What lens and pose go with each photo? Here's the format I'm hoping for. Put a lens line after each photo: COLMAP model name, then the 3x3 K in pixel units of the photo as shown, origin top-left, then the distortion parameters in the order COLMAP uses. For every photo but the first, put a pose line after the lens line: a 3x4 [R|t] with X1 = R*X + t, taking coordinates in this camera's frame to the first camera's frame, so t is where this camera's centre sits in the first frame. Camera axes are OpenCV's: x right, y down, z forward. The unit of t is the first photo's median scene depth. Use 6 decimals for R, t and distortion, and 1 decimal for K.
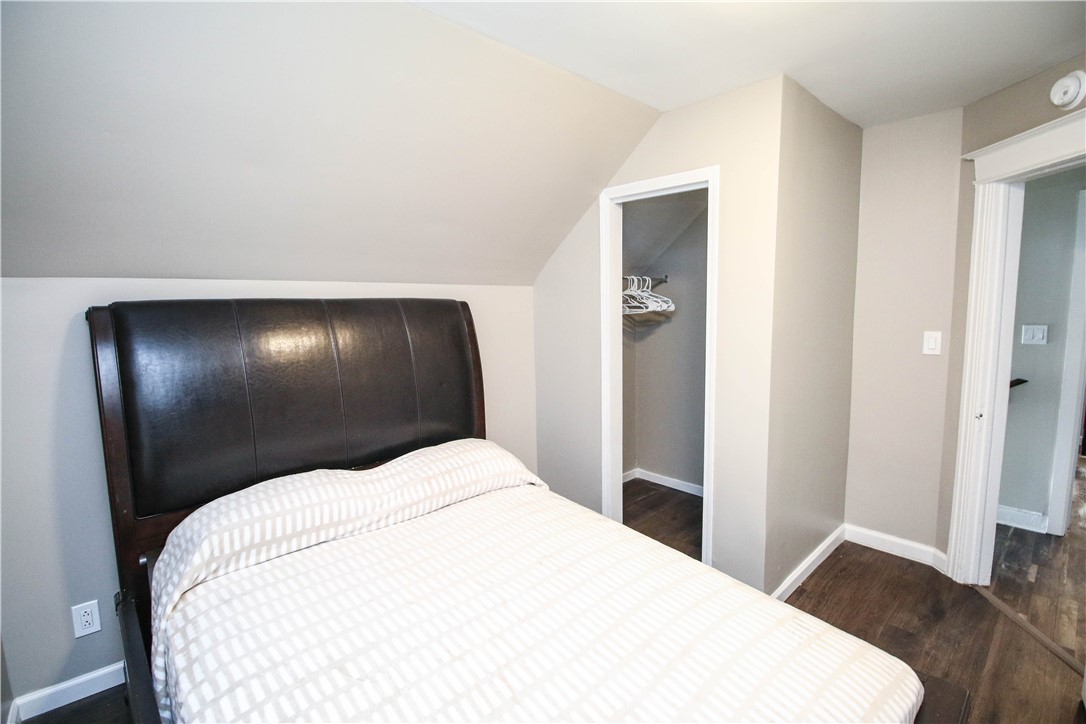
lens RADIAL K [[517.0, 0, 542.5], [0, 517.0, 355.2], [0, 0, 1]] dist [0.000859, -0.013298]
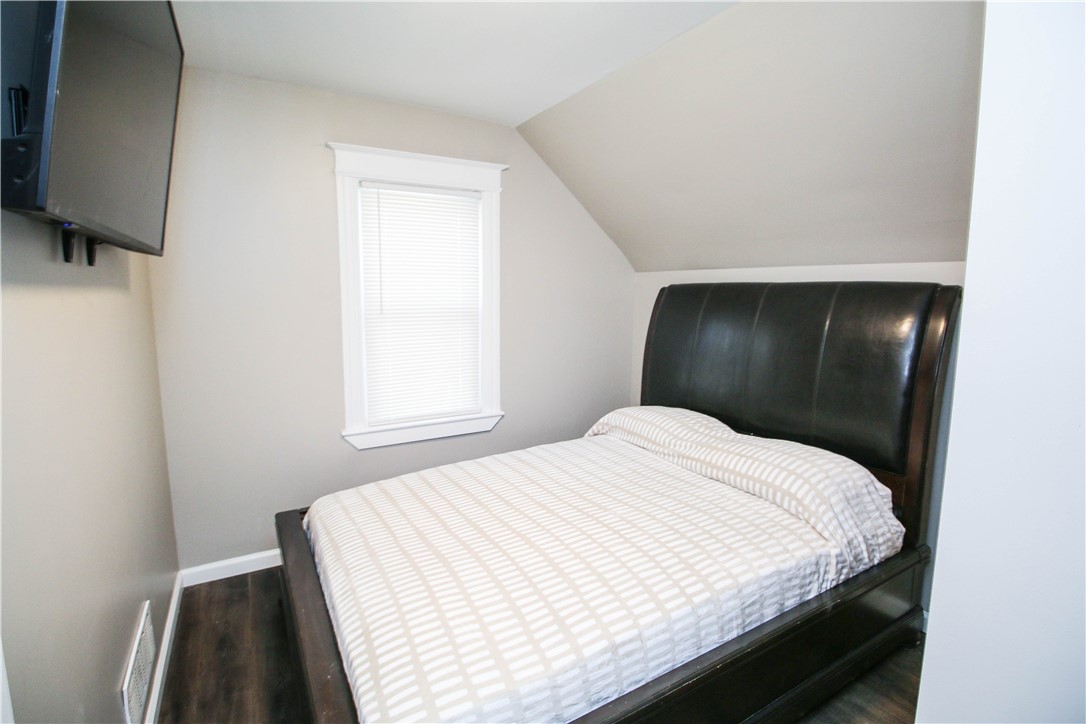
lens RADIAL K [[517.0, 0, 542.5], [0, 517.0, 355.2], [0, 0, 1]] dist [0.000859, -0.013298]
pose [[-0.222049, 0.120198, -0.967598, 0.937858], [-0.116672, 0.981967, 0.148757, -0.074070], [0.968030, 0.145923, -0.204021, 0.903016]]
